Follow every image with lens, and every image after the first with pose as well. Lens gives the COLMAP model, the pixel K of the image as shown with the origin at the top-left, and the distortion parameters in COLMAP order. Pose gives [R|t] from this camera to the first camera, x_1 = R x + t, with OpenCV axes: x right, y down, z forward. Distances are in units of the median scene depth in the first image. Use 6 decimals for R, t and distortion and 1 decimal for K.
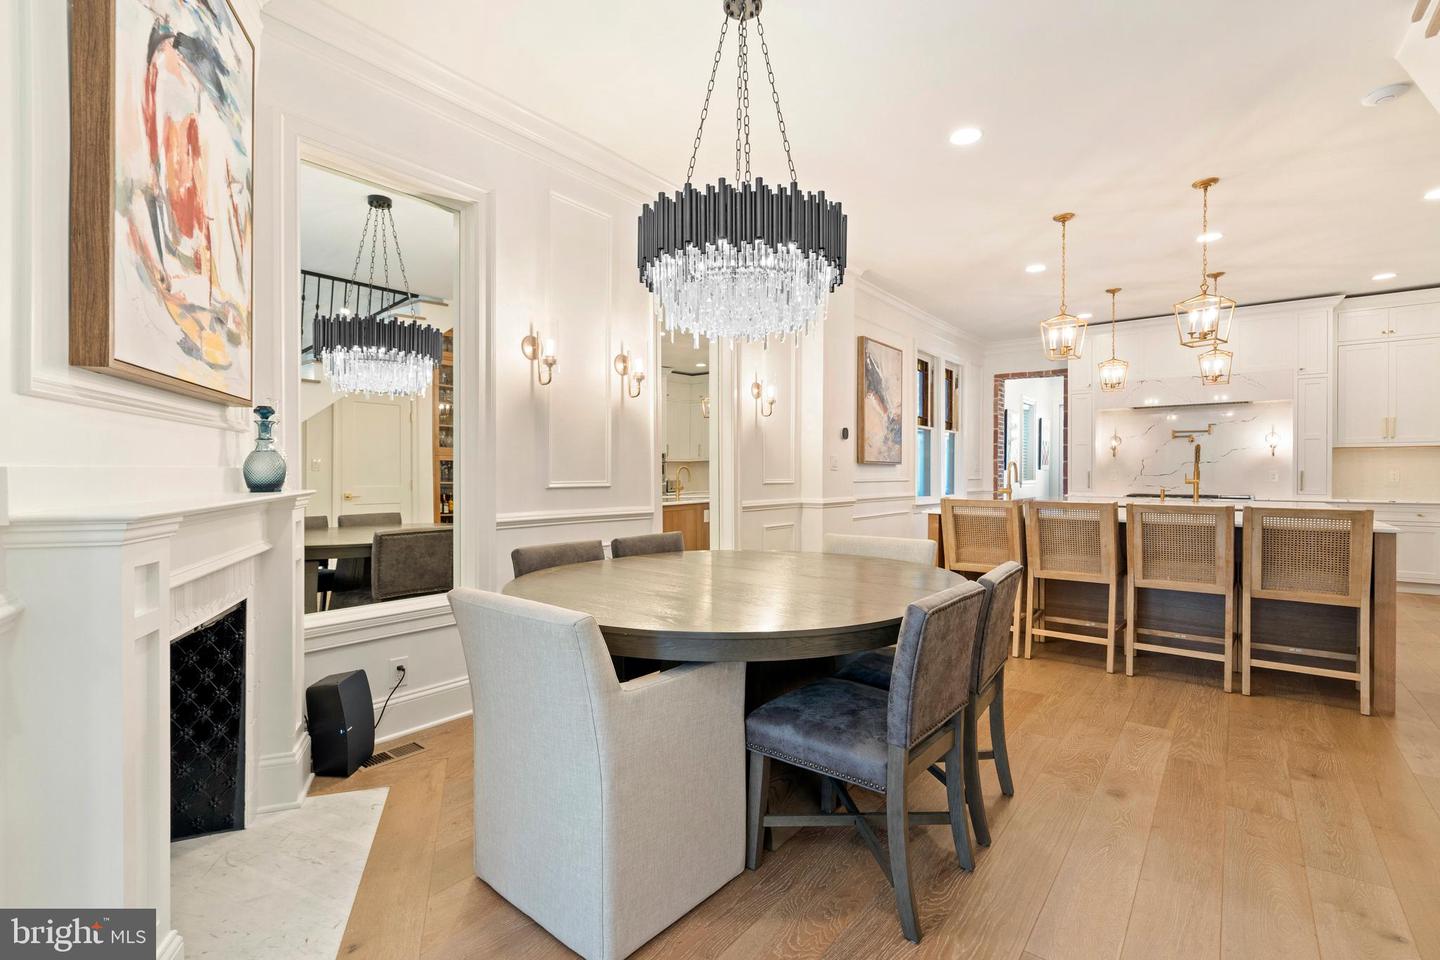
lens RADIAL K [[659.3, 0, 714.7], [0, 659.3, 476.1], [0, 0, 1]] dist [0.000526, 0.000674]
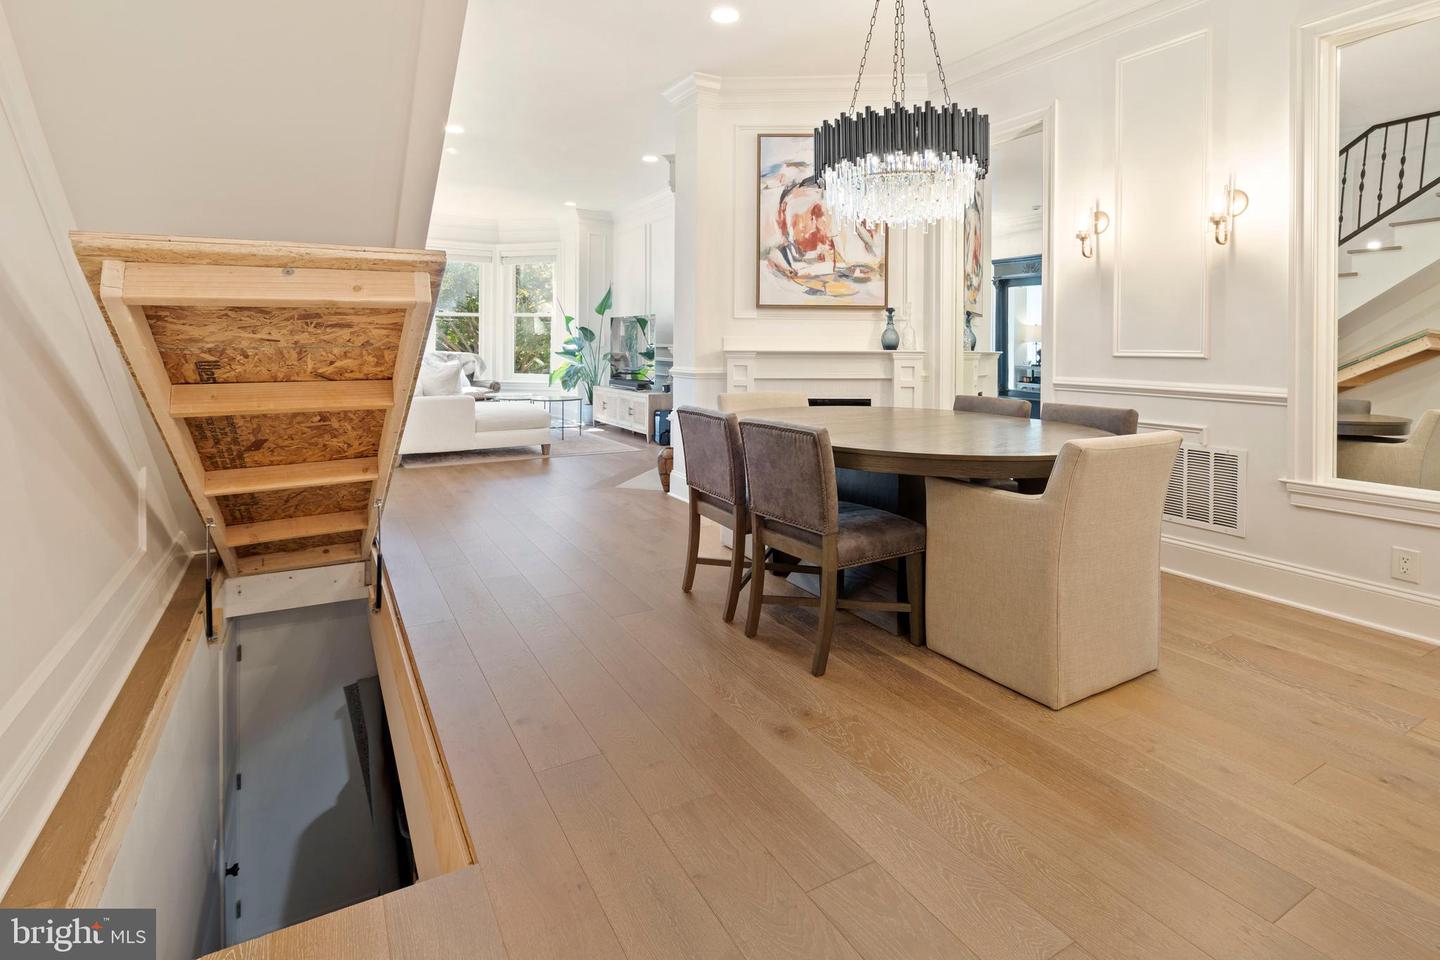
lens RADIAL K [[704.5, 0, 718.9], [0, 704.5, 341.8], [0, 0, 1]] dist [-0.003156, 0.000369]
pose [[-0.369424, -0.009880, -0.929209, 1.000253], [-0.016069, 0.999862, -0.004243, 0.010323], [0.929122, 0.013364, -0.369531, 0.866655]]
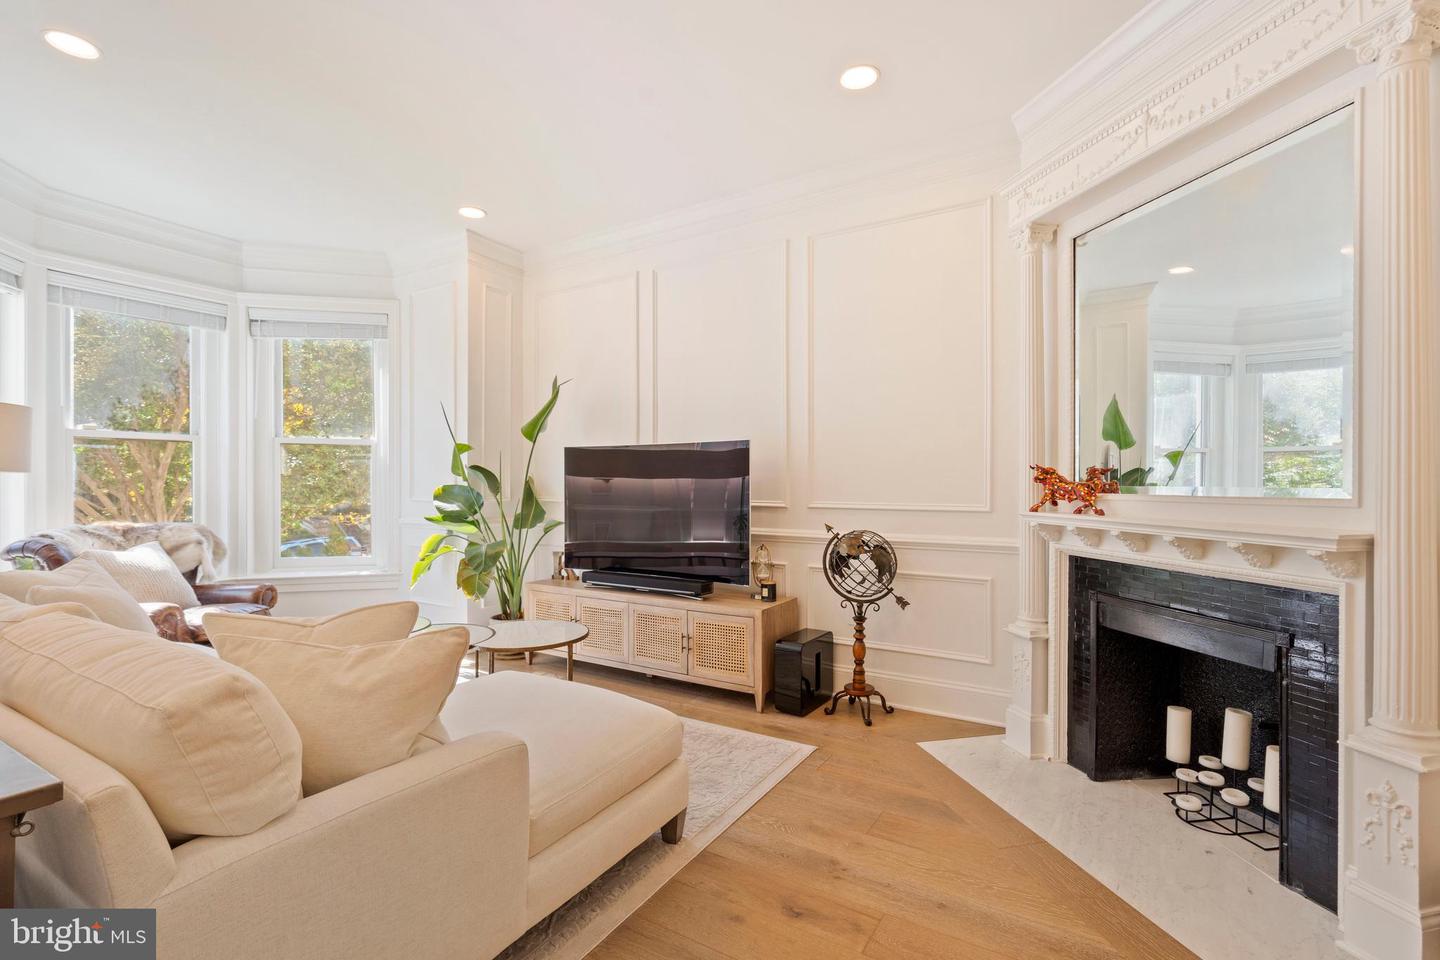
lens RADIAL K [[657.4, 0, 716.2], [0, 657.4, 483.6], [0, 0, 1]] dist [-0.002786, 0.000125]
pose [[0.115161, -0.000168, -0.993347, -0.051254], [-0.004852, 0.999988, -0.000732, -0.016811], [0.993335, 0.004904, 0.115158, -0.379557]]
